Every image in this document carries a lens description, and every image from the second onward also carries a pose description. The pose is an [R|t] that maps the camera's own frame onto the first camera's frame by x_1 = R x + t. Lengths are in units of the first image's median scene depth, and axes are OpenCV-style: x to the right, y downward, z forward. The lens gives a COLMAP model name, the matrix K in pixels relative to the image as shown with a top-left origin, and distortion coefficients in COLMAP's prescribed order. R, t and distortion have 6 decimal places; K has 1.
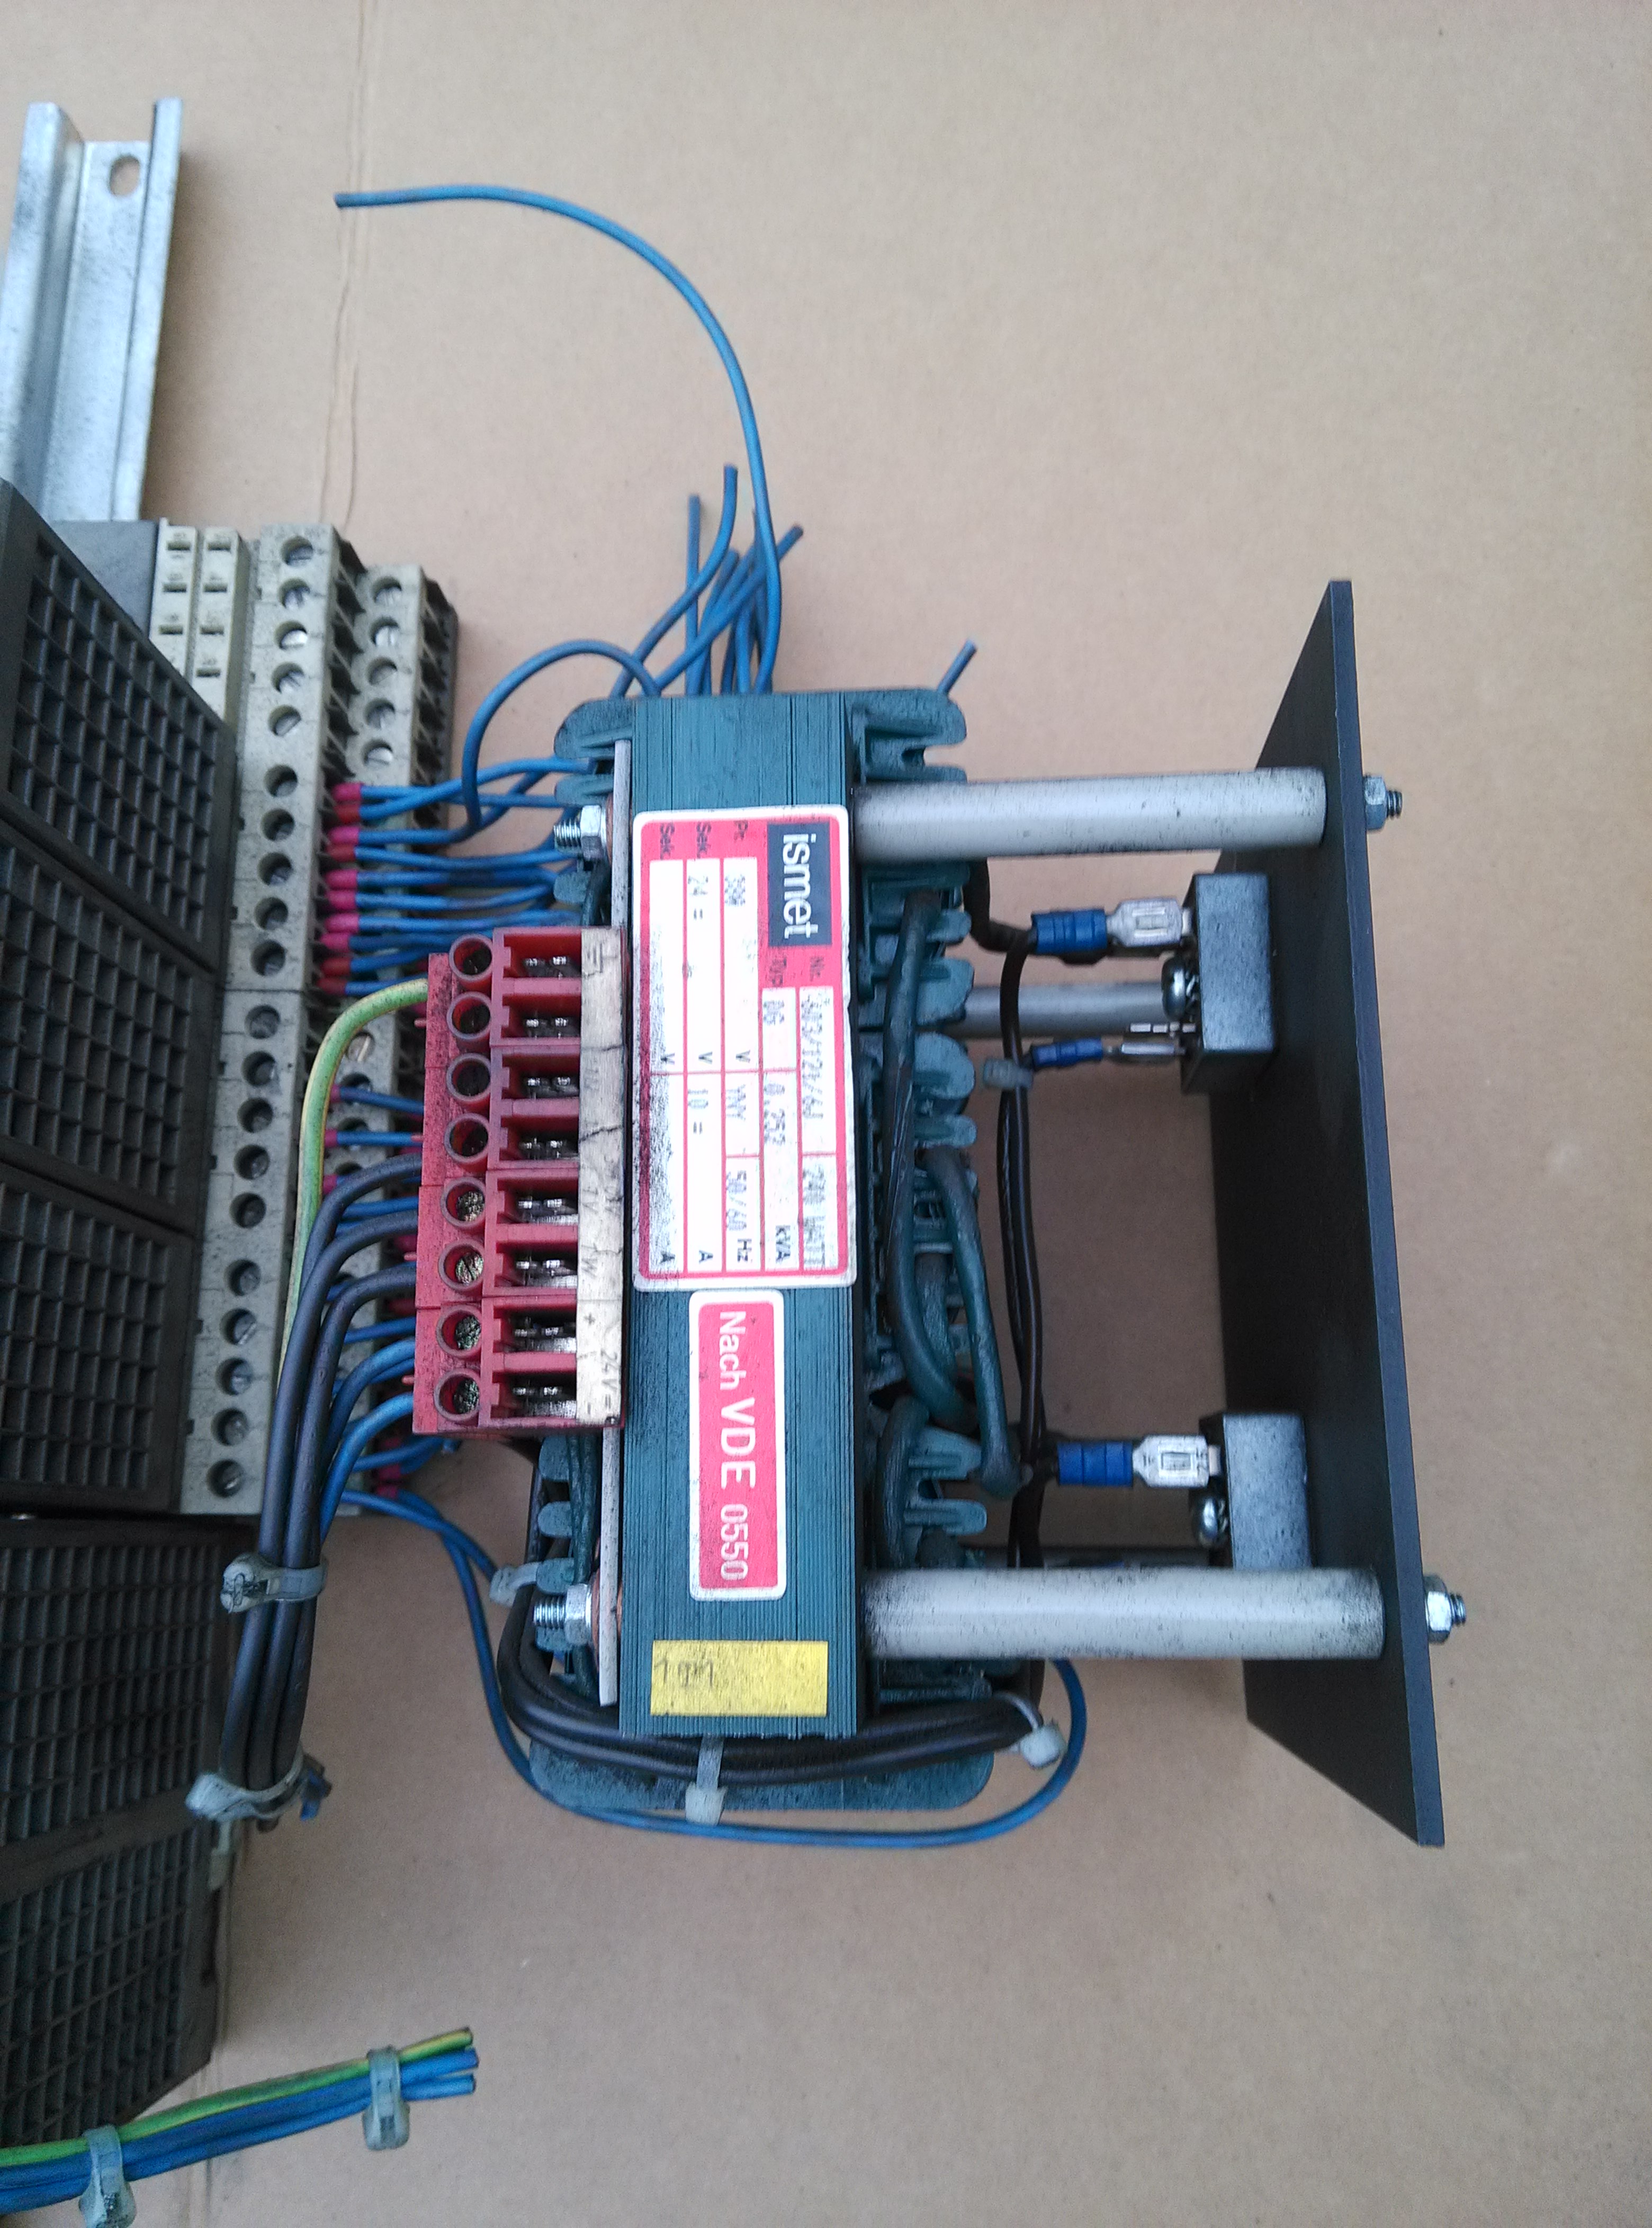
lens RADIAL K [[1710.2, 0, 837.4], [0, 1710.2, 1110.3], [0, 0, 1]] dist [0.073280, -0.190617]
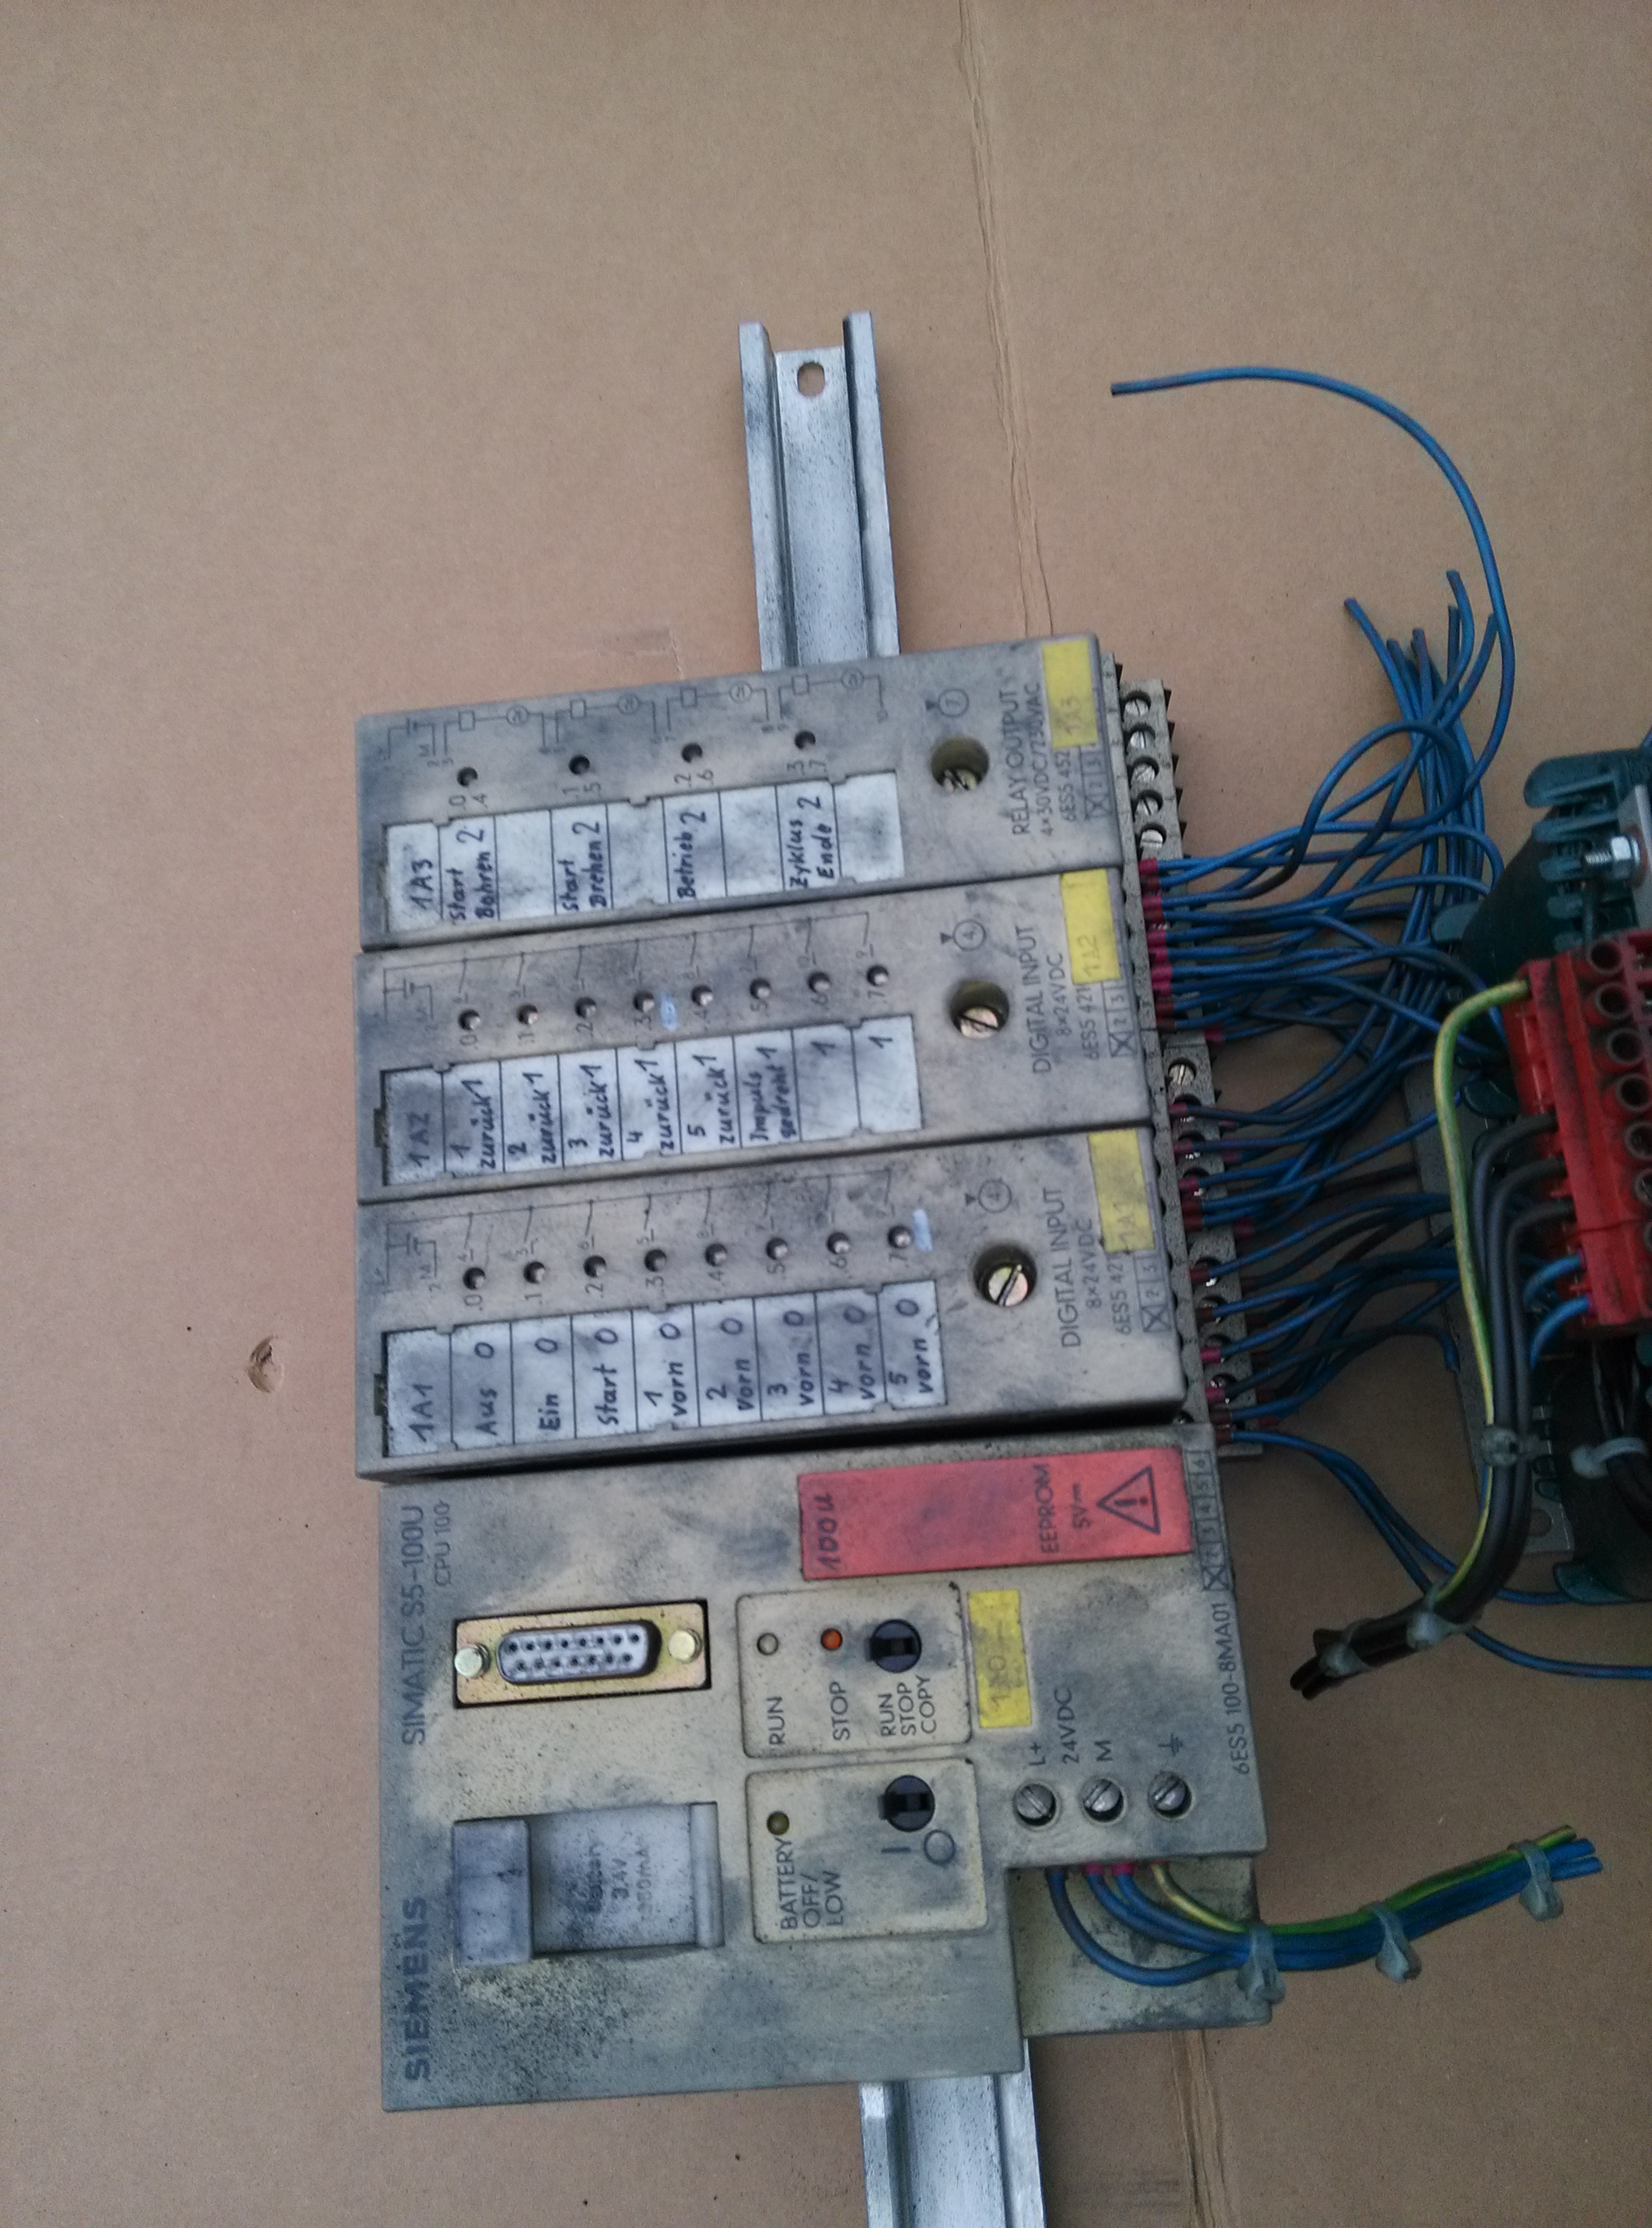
lens RADIAL K [[1693.4, 0, 707.1], [0, 1693.4, 1117.3], [0, 0, 1]] dist [0.078560, -0.175580]
pose [[0.994446, -0.094380, -0.046572, -0.798594], [0.091990, 0.994450, -0.051052, 0.035231], [0.051132, 0.046484, 0.997610, -0.302724]]
